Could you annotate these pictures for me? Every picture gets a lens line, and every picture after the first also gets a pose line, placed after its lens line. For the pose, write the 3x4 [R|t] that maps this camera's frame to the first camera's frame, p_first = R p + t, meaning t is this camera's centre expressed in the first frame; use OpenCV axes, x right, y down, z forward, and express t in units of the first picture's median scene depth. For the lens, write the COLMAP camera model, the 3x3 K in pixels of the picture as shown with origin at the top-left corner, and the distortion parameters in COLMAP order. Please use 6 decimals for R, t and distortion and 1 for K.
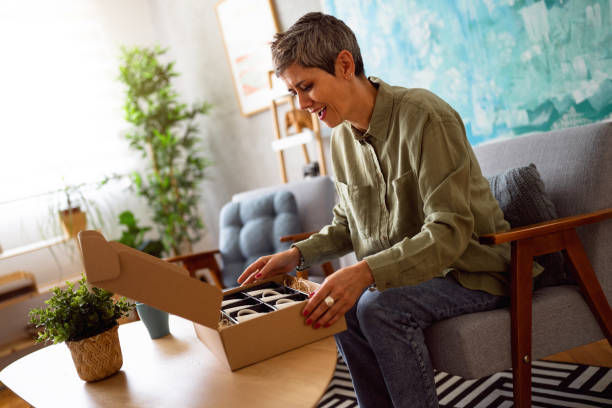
lens RADIAL K [[586.7, 0, 302.3], [0, 586.7, 201.2], [0, 0, 1]] dist [0.016222, 0.000000]
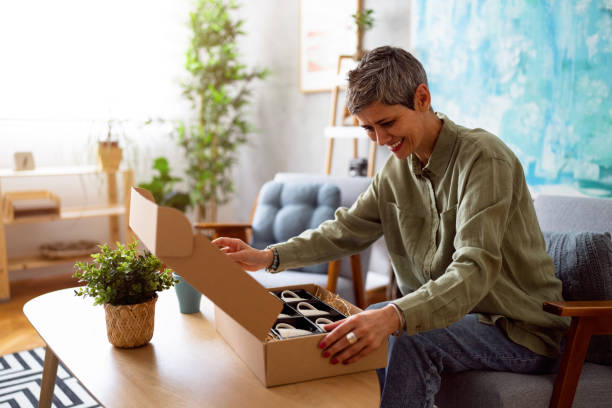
lens RADIAL K [[586.7, 0, 302.9], [0, 586.7, 203.3], [0, 0, 1]] dist [0.016222, 0.000000]
pose [[0.969427, 0.244954, -0.014434, -0.052512], [-0.243897, 0.968359, 0.052866, -0.025566], [0.026927, -0.047730, 0.998497, 0.022123]]
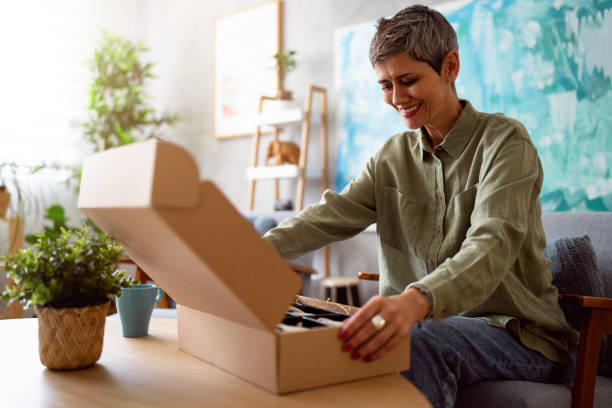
lens RADIAL K [[586.7, 0, 300.7], [0, 586.7, 203.0], [0, 0, 1]] dist [0.016222, 0.000000]
pose [[0.958175, 0.247148, 0.144287, -0.110955], [-0.228724, 0.964369, -0.132957, 0.066825], [-0.172006, 0.094394, 0.980563, 0.104953]]
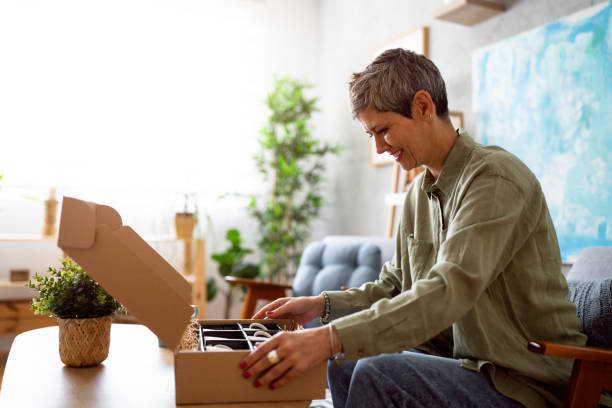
lens RADIAL K [[586.7, 0, 306.3], [0, 586.7, 200.9], [0, 0, 1]] dist [0.016222, 0.000000]
pose [[0.935624, 0.241340, -0.257609, 0.089796], [-0.265823, 0.961873, -0.064327, 0.004780], [0.232263, 0.128664, 0.964106, 0.069860]]
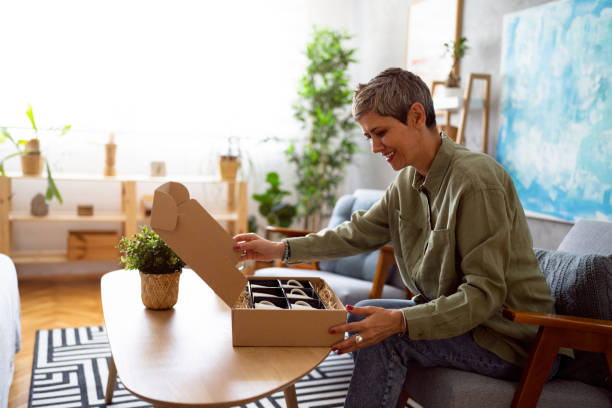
lens RADIAL K [[586.7, 0, 300.8], [0, 586.7, 202.1], [0, 0, 1]] dist [0.016222, 0.000000]
pose [[0.908675, 0.301703, -0.288591, 0.111048], [-0.289646, 0.953379, 0.084698, -0.051695], [0.300690, 0.006626, 0.953699, -0.042295]]
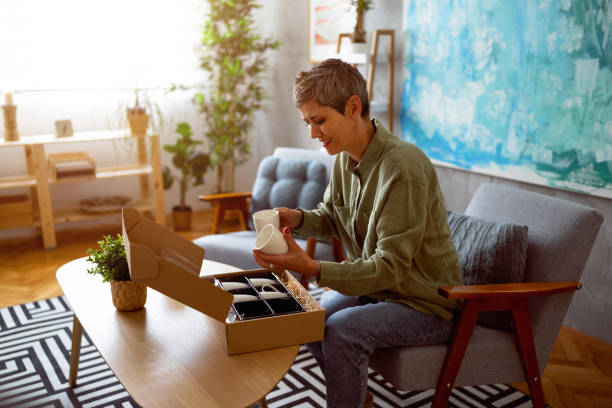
lens RADIAL K [[586.7, 0, 301.8], [0, 586.7, 199.4], [0, 0, 1]] dist [0.016222, 0.000000]
pose [[0.963067, 0.261768, -0.063085, 0.026028], [-0.247367, 0.952671, 0.176712, -0.132802], [0.106357, -0.154580, 0.982239, -0.110193]]
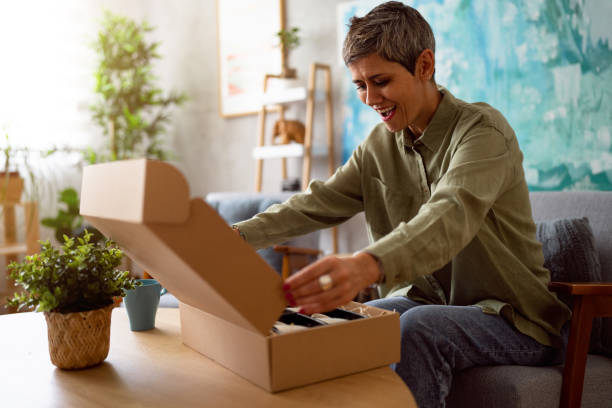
lens RADIAL K [[586.7, 0, 301.0], [0, 586.7, 203.1], [0, 0, 1]] dist [0.016222, 0.000000]
pose [[0.968172, 0.212291, 0.132572, -0.102966], [-0.204518, 0.976365, -0.069887, 0.041503], [-0.144275, 0.040549, 0.988706, 0.088896]]
